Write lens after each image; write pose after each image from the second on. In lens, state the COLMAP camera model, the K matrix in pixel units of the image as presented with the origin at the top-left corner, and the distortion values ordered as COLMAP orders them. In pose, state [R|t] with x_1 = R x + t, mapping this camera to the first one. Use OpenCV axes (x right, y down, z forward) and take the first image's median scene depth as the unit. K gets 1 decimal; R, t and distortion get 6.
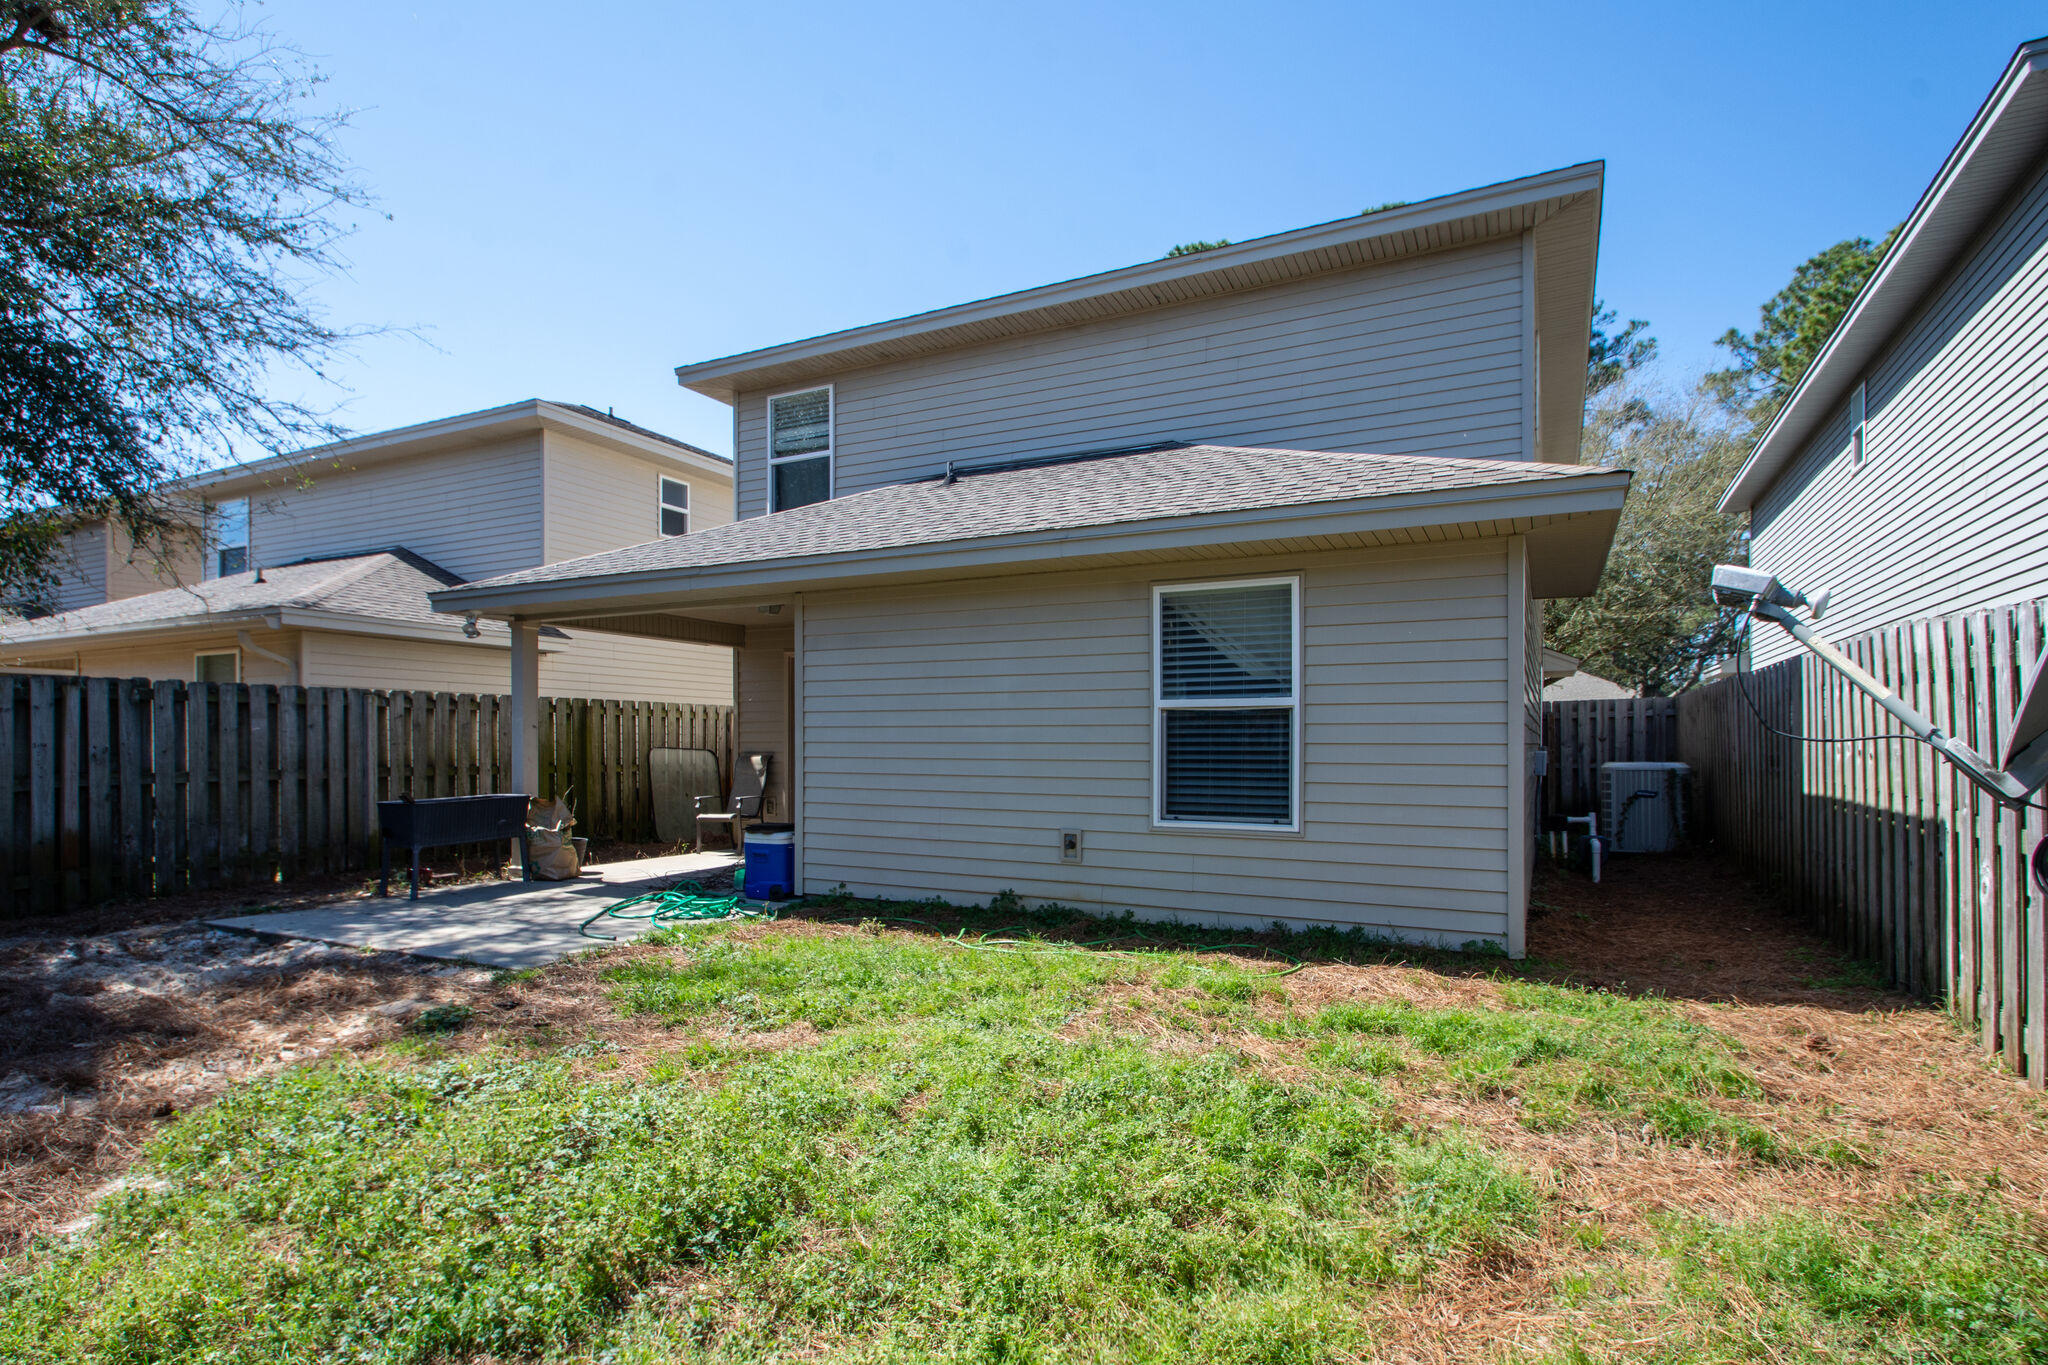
lens RADIAL K [[1070.2, 0, 993.7], [0, 1070.2, 735.7], [0, 0, 1]] dist [0.003834, -0.007926]
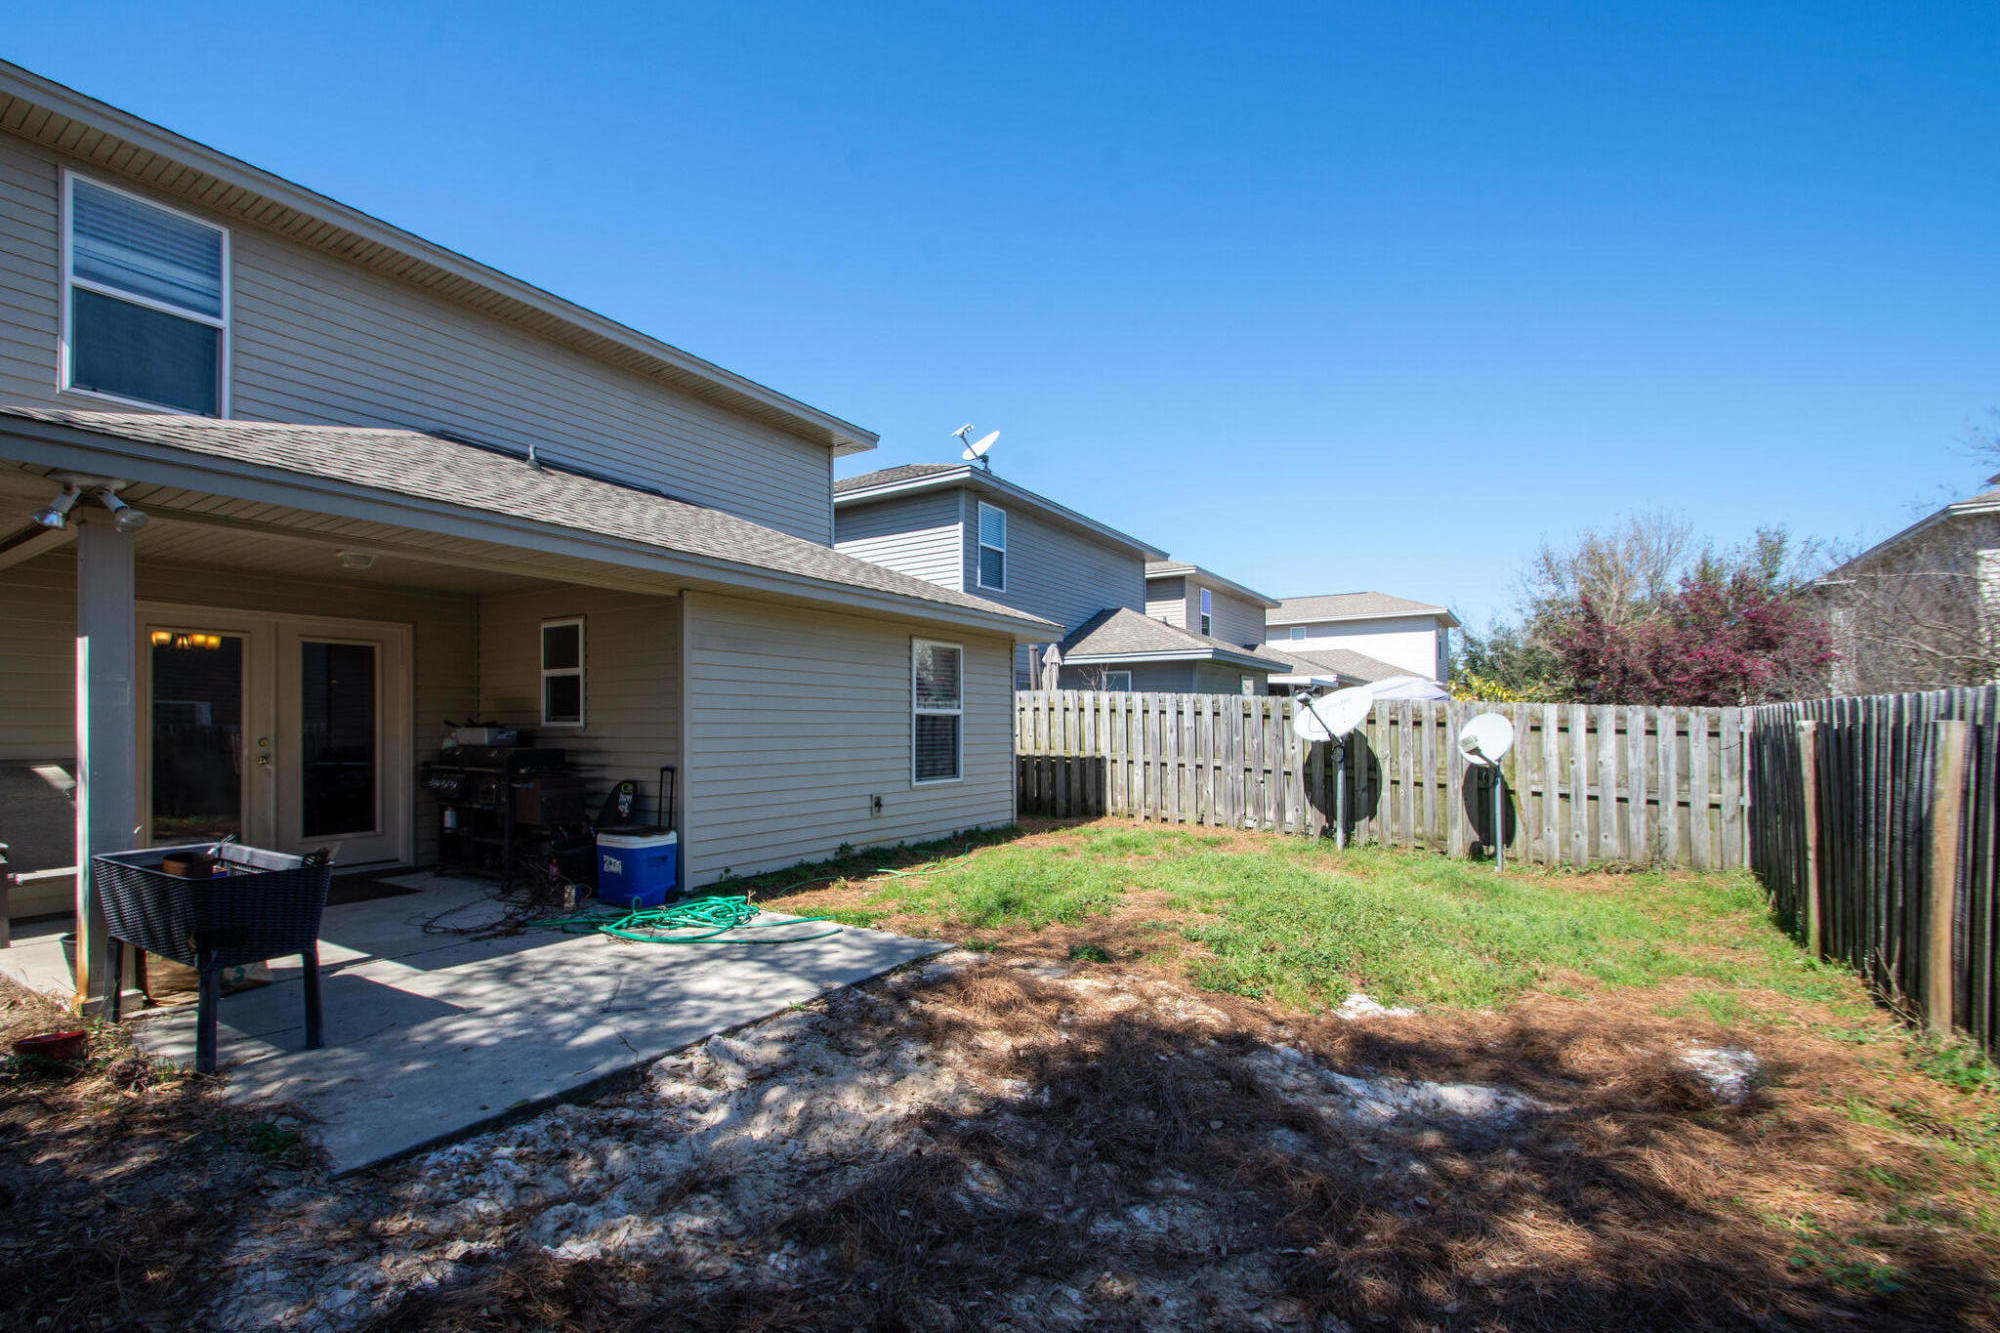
lens RADIAL K [[872.9, 0, 979.9], [0, 872.9, 724.8], [0, 0, 1]] dist [-0.000930, -0.003678]
pose [[0.074310, 0.000566, 0.997235, -1.078689], [-0.002236, 0.999997, -0.000401, -0.007528], [-0.997233, -0.002200, 0.074311, 0.736699]]
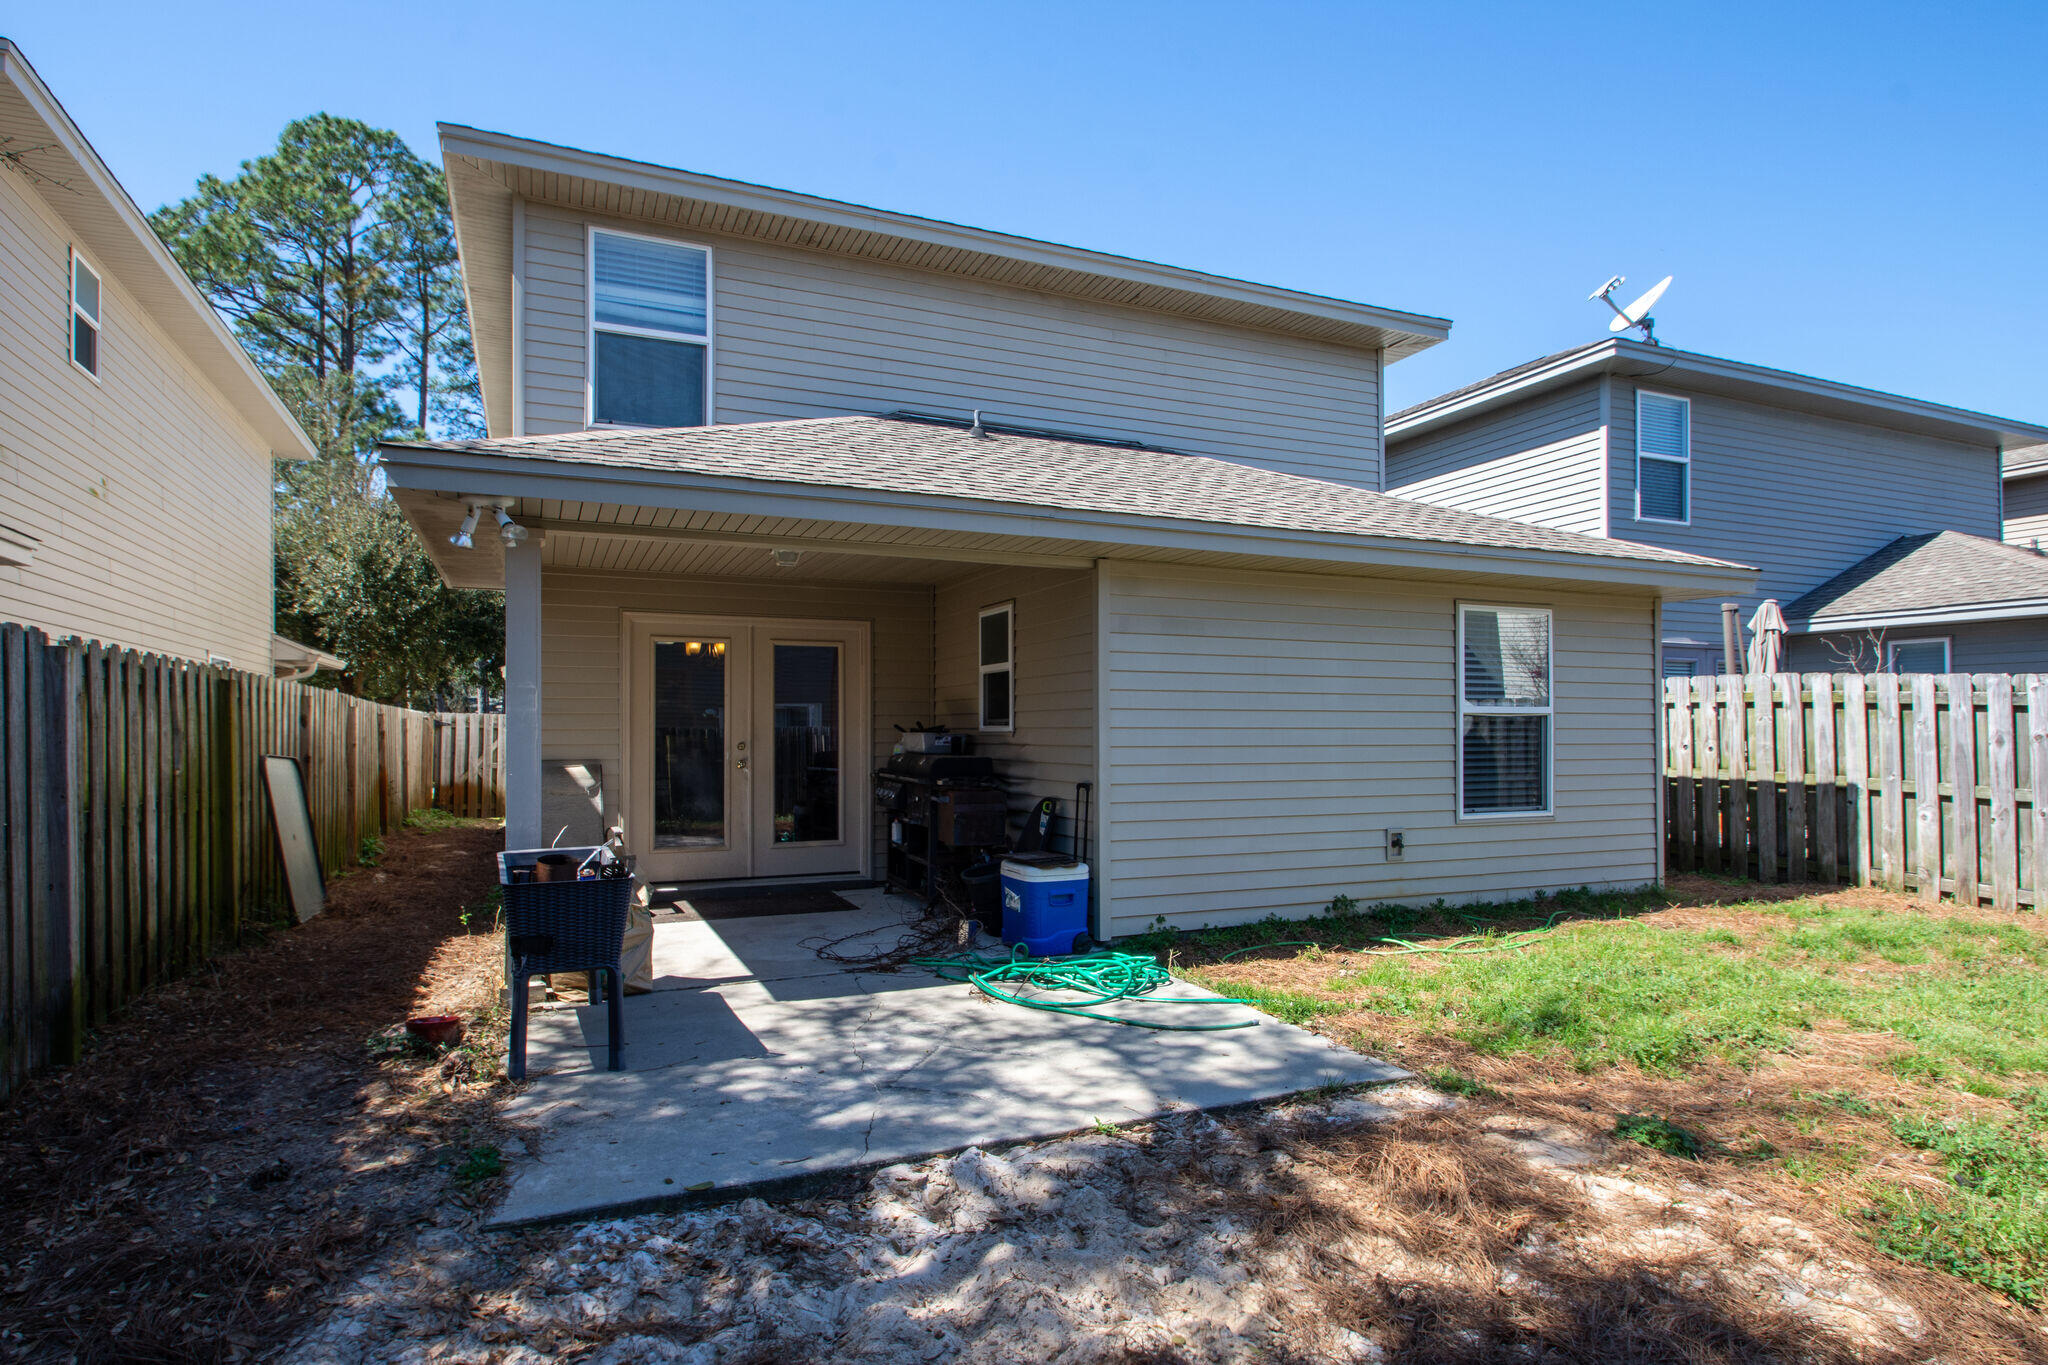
lens RADIAL K [[1070.2, 0, 1013.6], [0, 1070.2, 725.1], [0, 0, 1]] dist [0.003834, -0.007926]
pose [[0.619854, 0.003185, 0.784710, -0.933081], [-0.003546, 0.999993, -0.001258, -0.009996], [-0.784709, -0.002003, 0.619861, 0.621211]]
